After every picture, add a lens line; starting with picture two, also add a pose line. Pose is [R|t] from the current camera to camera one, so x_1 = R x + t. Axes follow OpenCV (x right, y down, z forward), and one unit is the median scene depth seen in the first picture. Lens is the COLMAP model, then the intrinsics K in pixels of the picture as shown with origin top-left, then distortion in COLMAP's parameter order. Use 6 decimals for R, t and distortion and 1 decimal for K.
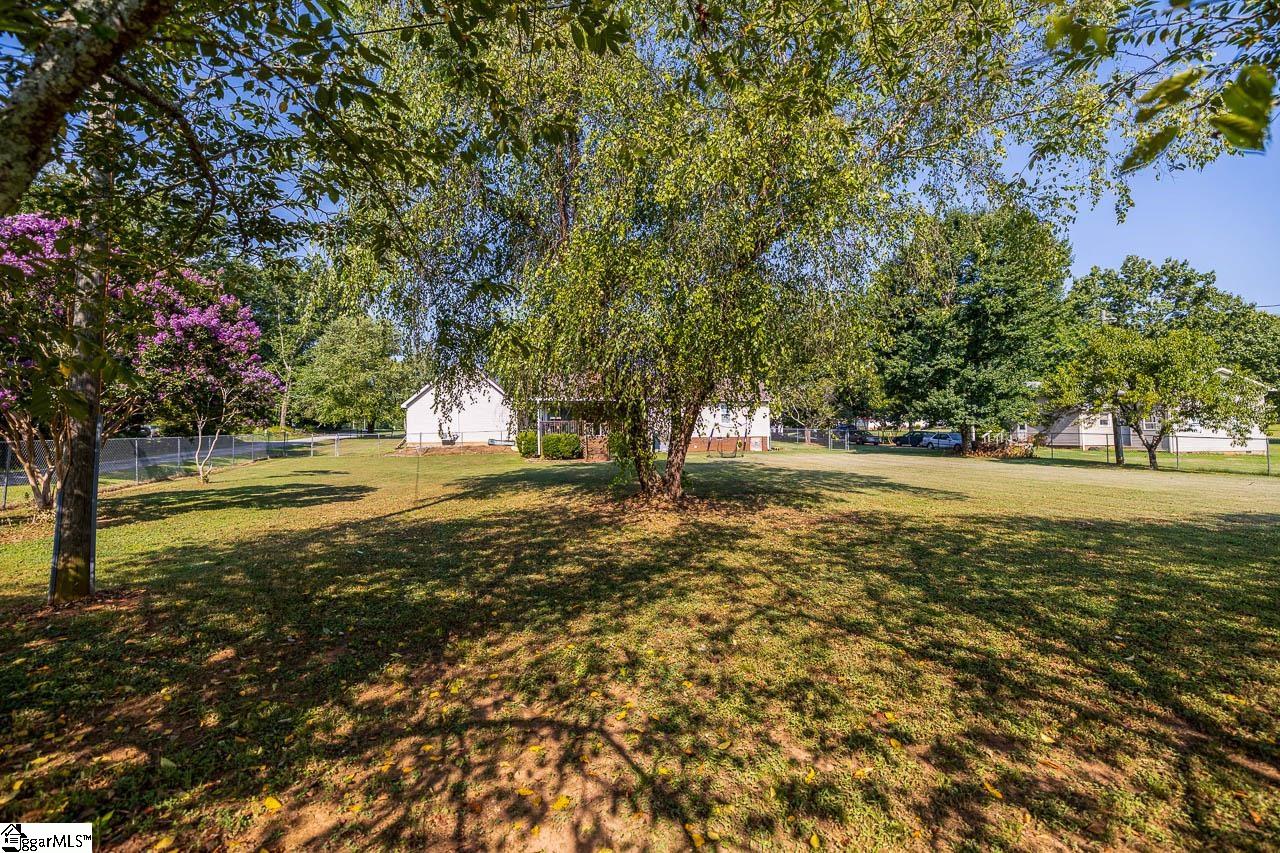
lens RADIAL K [[548.5, 0, 641.3], [0, 548.5, 445.1], [0, 0, 1]] dist [-0.000155, -0.000013]
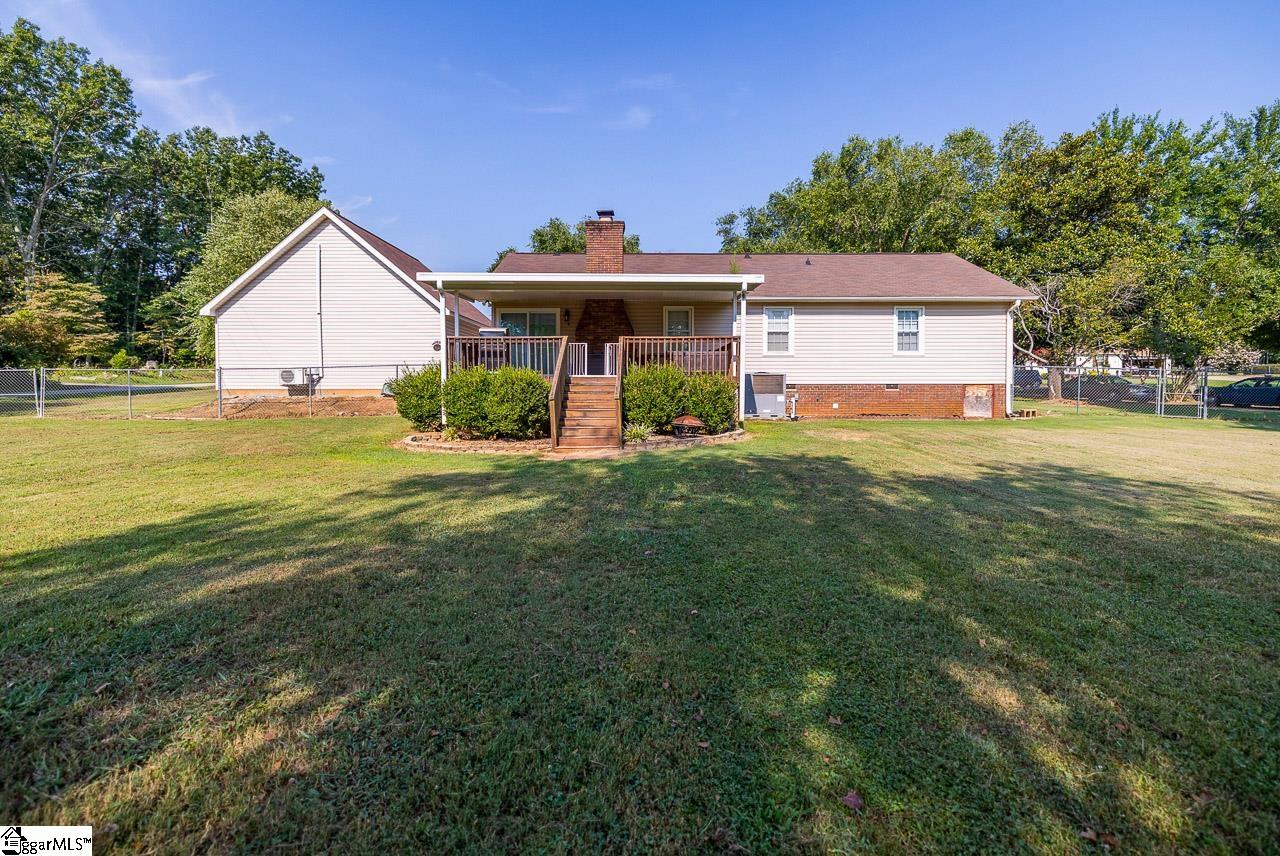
lens RADIAL K [[569.3, 0, 635.6], [0, 569.3, 401.0], [0, 0, 1]] dist [-0.000460, -0.000030]
pose [[0.994157, 0.013204, -0.107136, -0.011051], [-0.012025, 0.999860, 0.011638, -0.004050], [0.107274, -0.010282, 0.994176, 0.529790]]
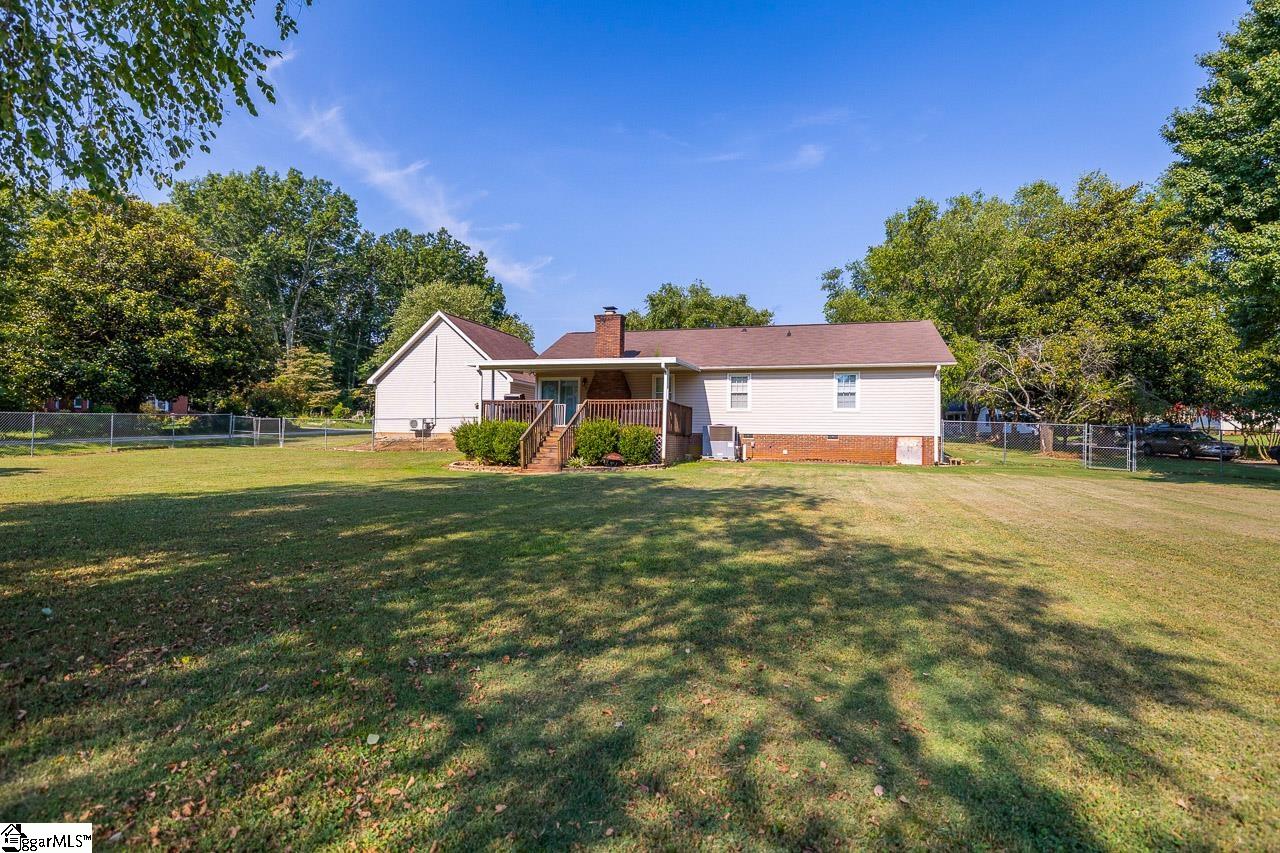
lens RADIAL K [[594.7, 0, 640.0], [0, 594.7, 426.5], [0, 0, 1]] dist [-0.001197, -0.000113]
pose [[0.922446, 0.018786, -0.385669, 0.192976], [-0.030341, 0.999254, -0.023897, -0.003490], [0.384932, 0.033745, 0.922328, 0.397411]]
